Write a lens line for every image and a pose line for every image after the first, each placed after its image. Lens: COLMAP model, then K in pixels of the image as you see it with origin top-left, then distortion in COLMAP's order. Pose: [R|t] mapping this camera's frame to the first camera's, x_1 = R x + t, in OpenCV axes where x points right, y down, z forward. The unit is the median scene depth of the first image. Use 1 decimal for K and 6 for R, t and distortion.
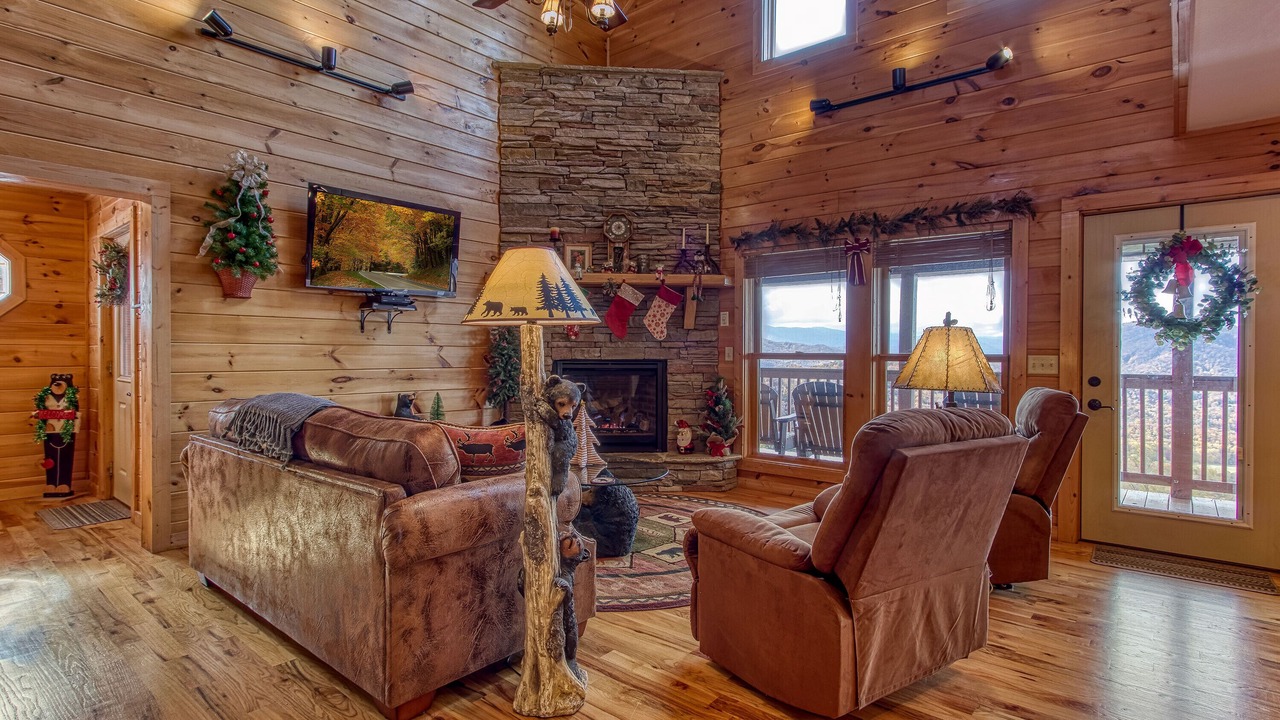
lens RADIAL K [[633.9, 0, 629.1], [0, 633.9, 357.9], [0, 0, 1]] dist [0.000899, 0.001900]
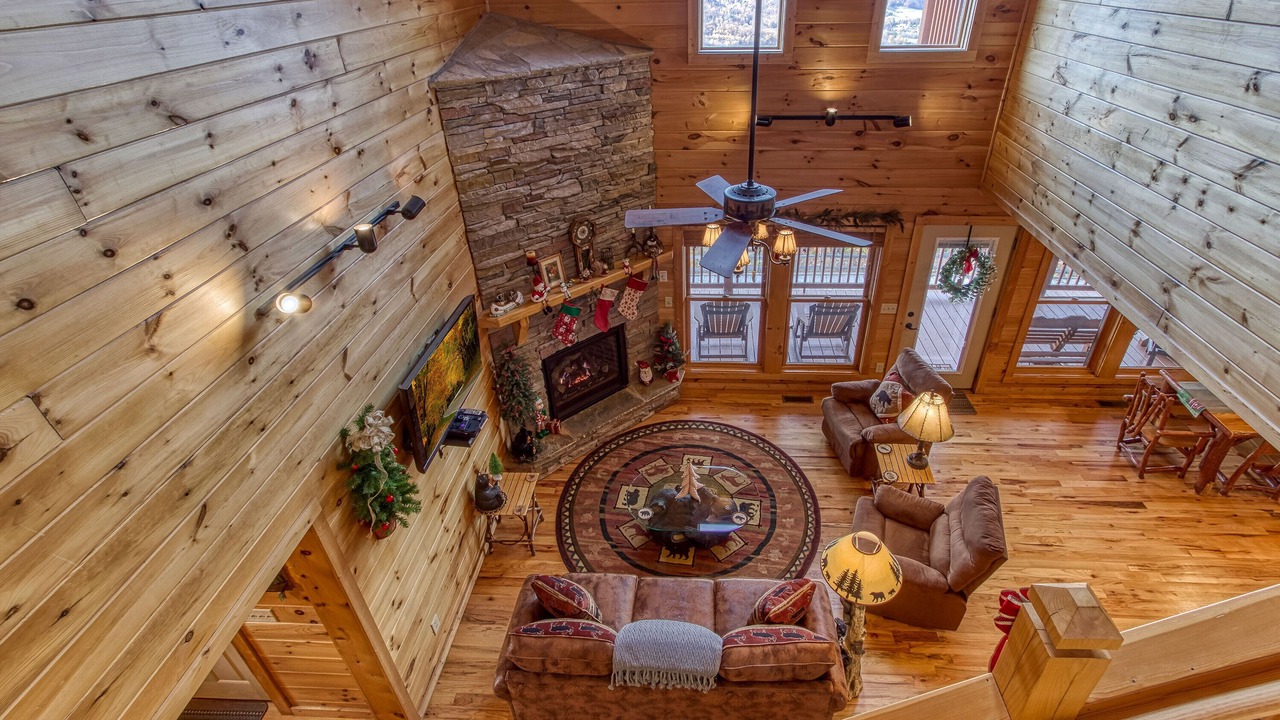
lens RADIAL K [[599.4, 0, 670.0], [0, 599.4, 324.8], [0, 0, 1]] dist [0.001917, 0.000531]
pose [[0.791684, -0.337940, 0.508953, -0.535171], [0.033559, 0.855876, 0.516092, -0.681478], [-0.610009, -0.391502, 0.688924, 0.219099]]
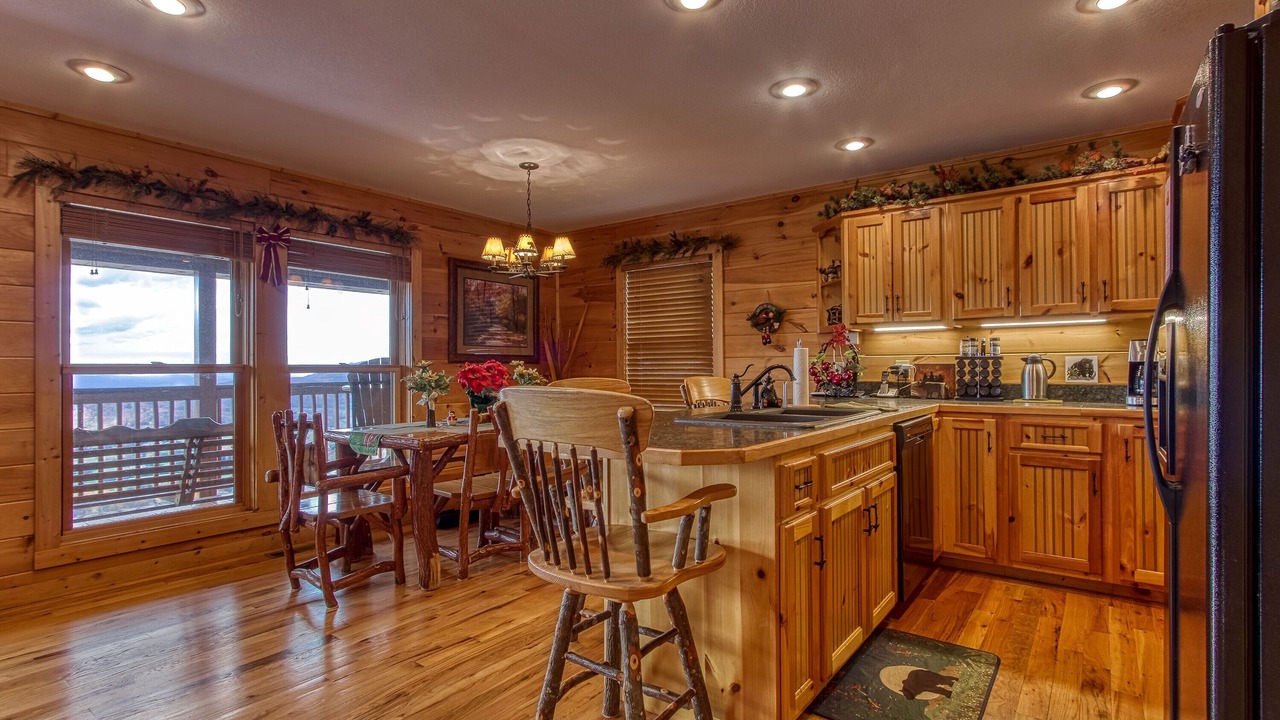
lens RADIAL K [[623.7, 0, 641.8], [0, 623.7, 361.9], [0, 0, 1]] dist [0.001625, 0.000787]
pose [[-0.073845, 0.006100, 0.997251, 0.091076], [0.015989, 0.999860, -0.004932, 0.009389], [-0.997142, 0.015581, -0.073932, 0.083481]]
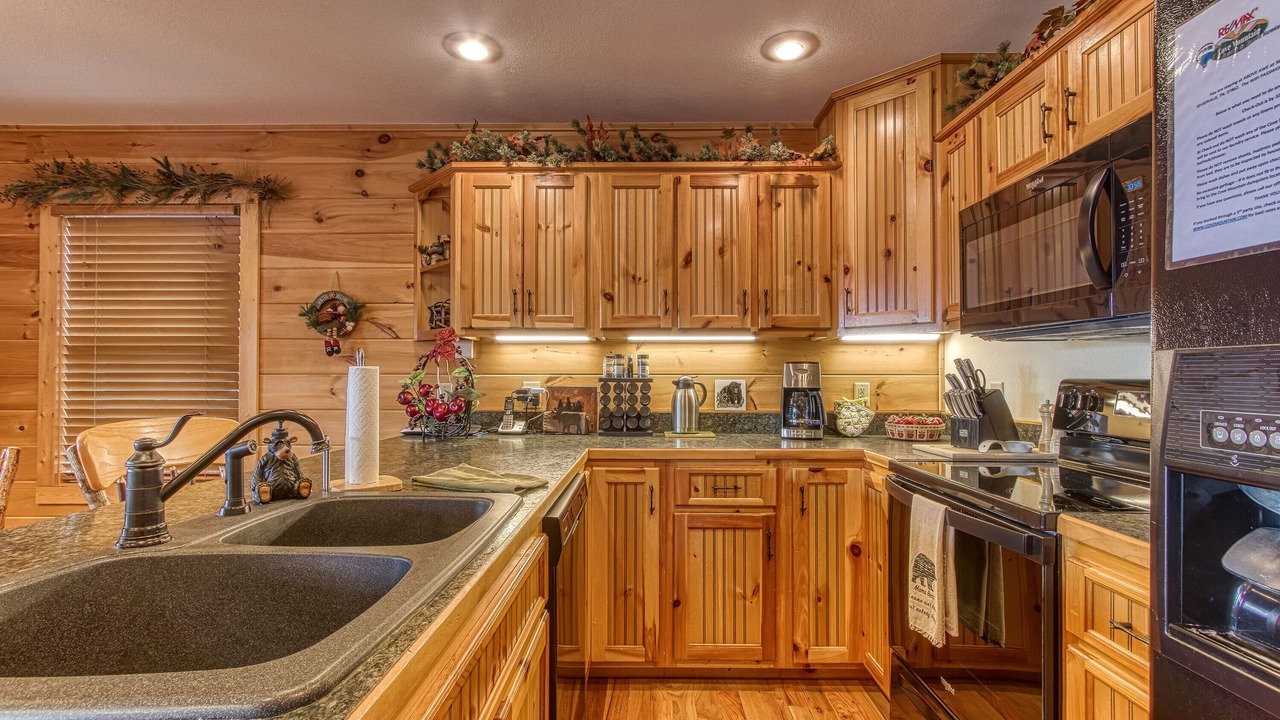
lens RADIAL K [[578.7, 0, 640.3], [0, 578.7, 365.4], [0, 0, 1]] dist [0.001544, 0.000400]
pose [[-0.642567, 0.008127, 0.766186, 0.412551], [0.004967, 0.999967, -0.006441, -0.003822], [-0.766213, -0.000333, -0.642587, -0.050228]]
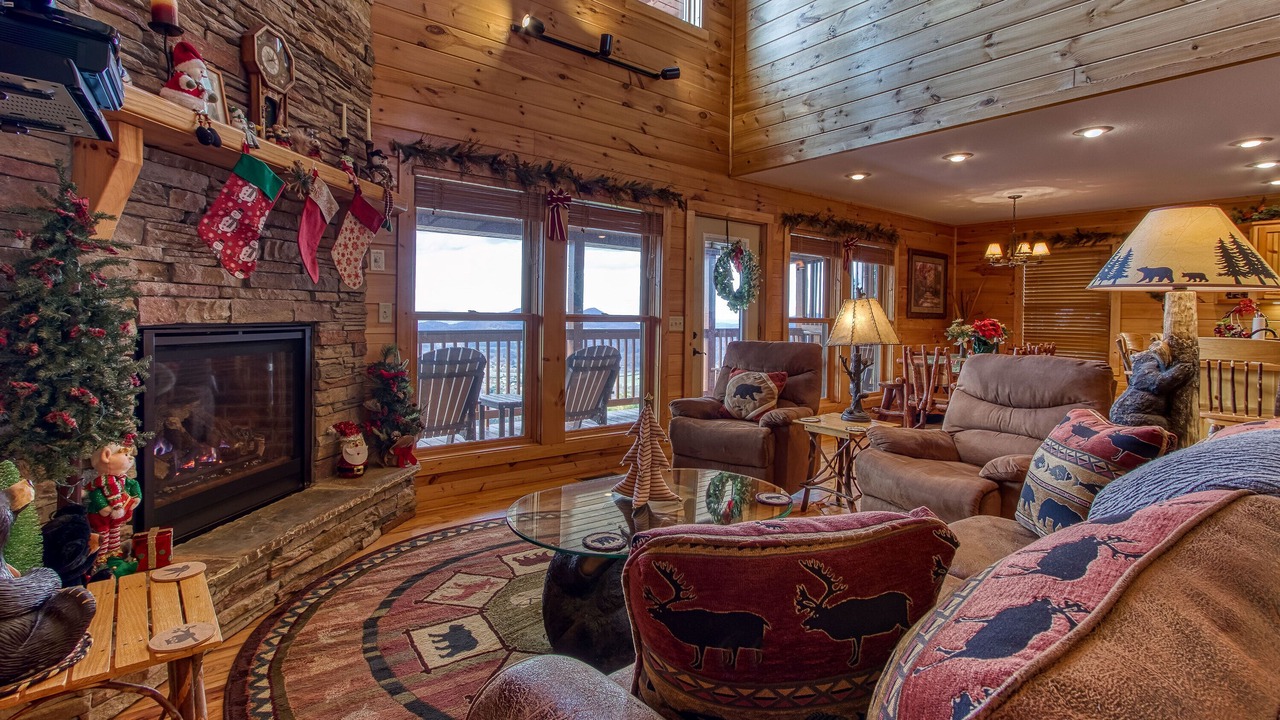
lens RADIAL K [[618.9, 0, 632.2], [0, 618.9, 321.8], [0, 0, 1]] dist [0.001731, 0.000385]
pose [[0.181528, -0.011828, 0.983315, -0.531644], [-0.003940, 0.999911, 0.012755, -0.007503], [-0.983378, -0.006190, 0.181465, 0.748130]]
